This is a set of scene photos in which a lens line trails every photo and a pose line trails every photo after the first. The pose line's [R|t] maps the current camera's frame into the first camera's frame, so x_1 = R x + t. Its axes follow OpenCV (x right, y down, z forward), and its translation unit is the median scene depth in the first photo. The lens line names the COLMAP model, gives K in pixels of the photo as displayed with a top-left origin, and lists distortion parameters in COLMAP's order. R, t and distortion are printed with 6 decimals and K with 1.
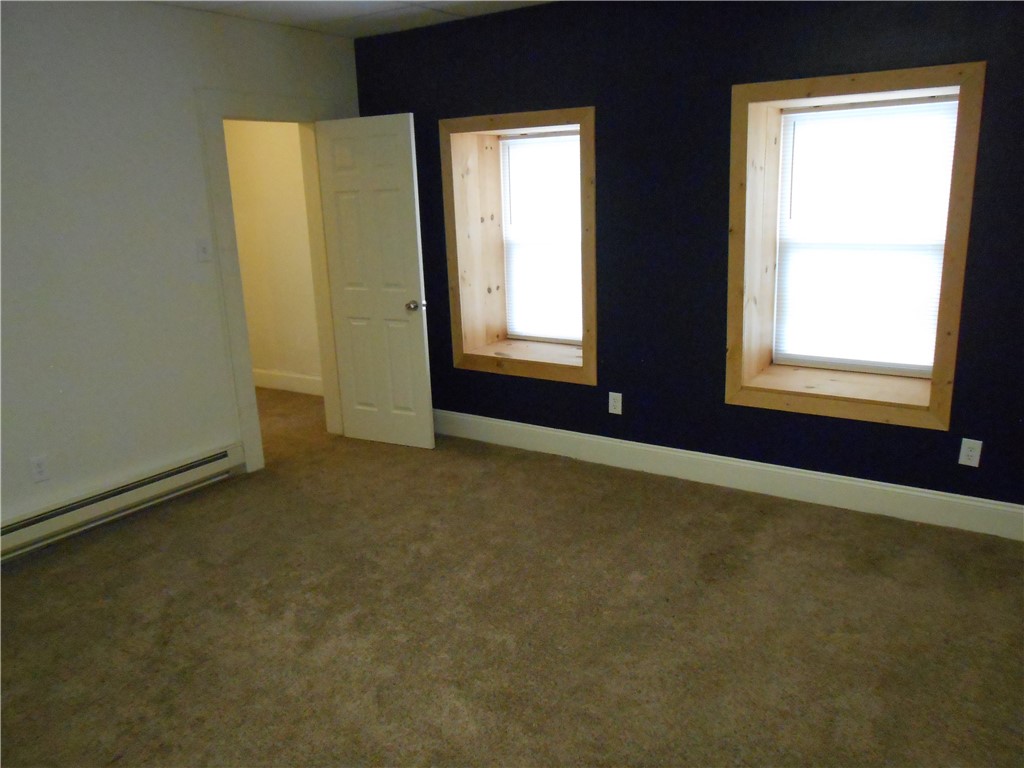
lens RADIAL K [[797.8, 0, 518.9], [0, 797.8, 383.5], [0, 0, 1]] dist [-0.049071, 0.066939]
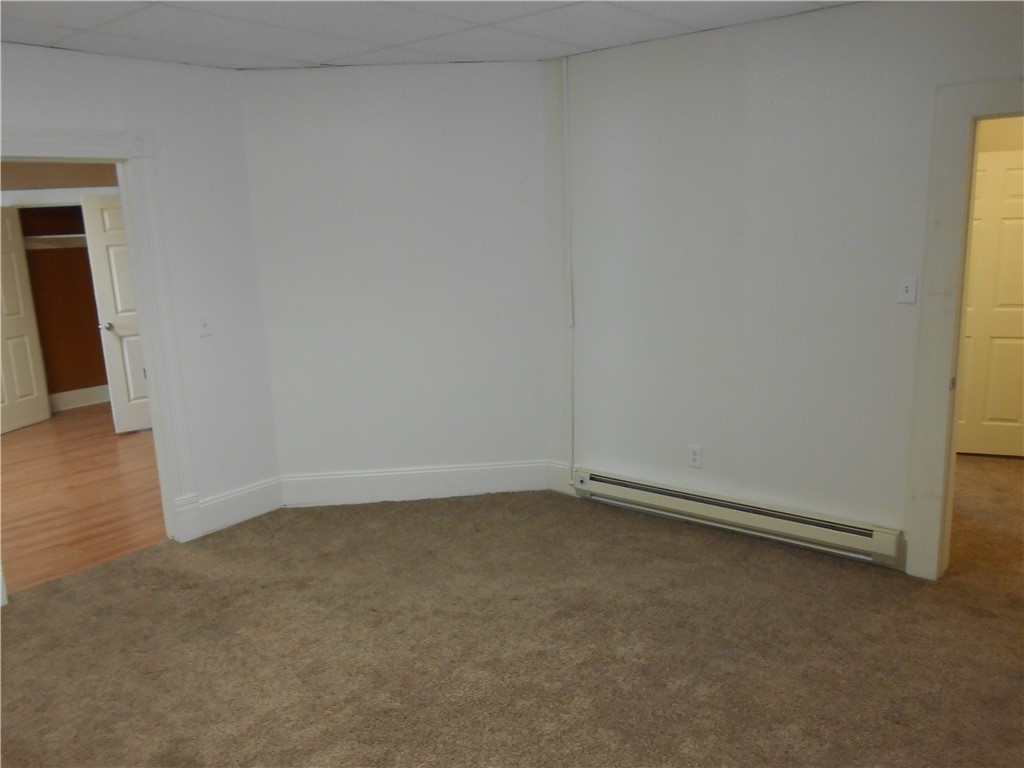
lens RADIAL K [[797.8, 0, 518.9], [0, 797.8, 383.5], [0, 0, 1]] dist [-0.049071, 0.066939]
pose [[-0.091360, 0.233109, -0.968150, 0.426840], [-0.208901, 0.946096, 0.247512, -0.186805], [0.973660, 0.224860, -0.037739, 0.642201]]
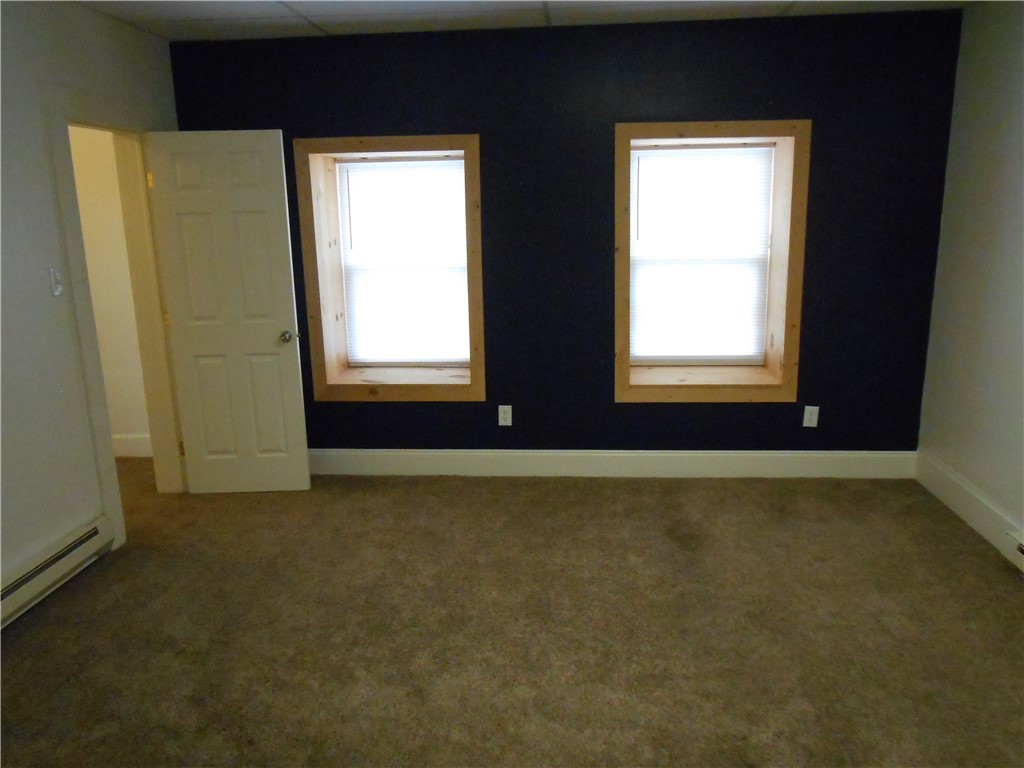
lens RADIAL K [[797.8, 0, 518.9], [0, 797.8, 383.5], [0, 0, 1]] dist [-0.049071, 0.066939]
pose [[0.869129, -0.092020, 0.485950, -0.375681], [0.110929, 0.993776, -0.010216, -0.004899], [-0.481985, 0.062785, 0.873927, 0.072558]]
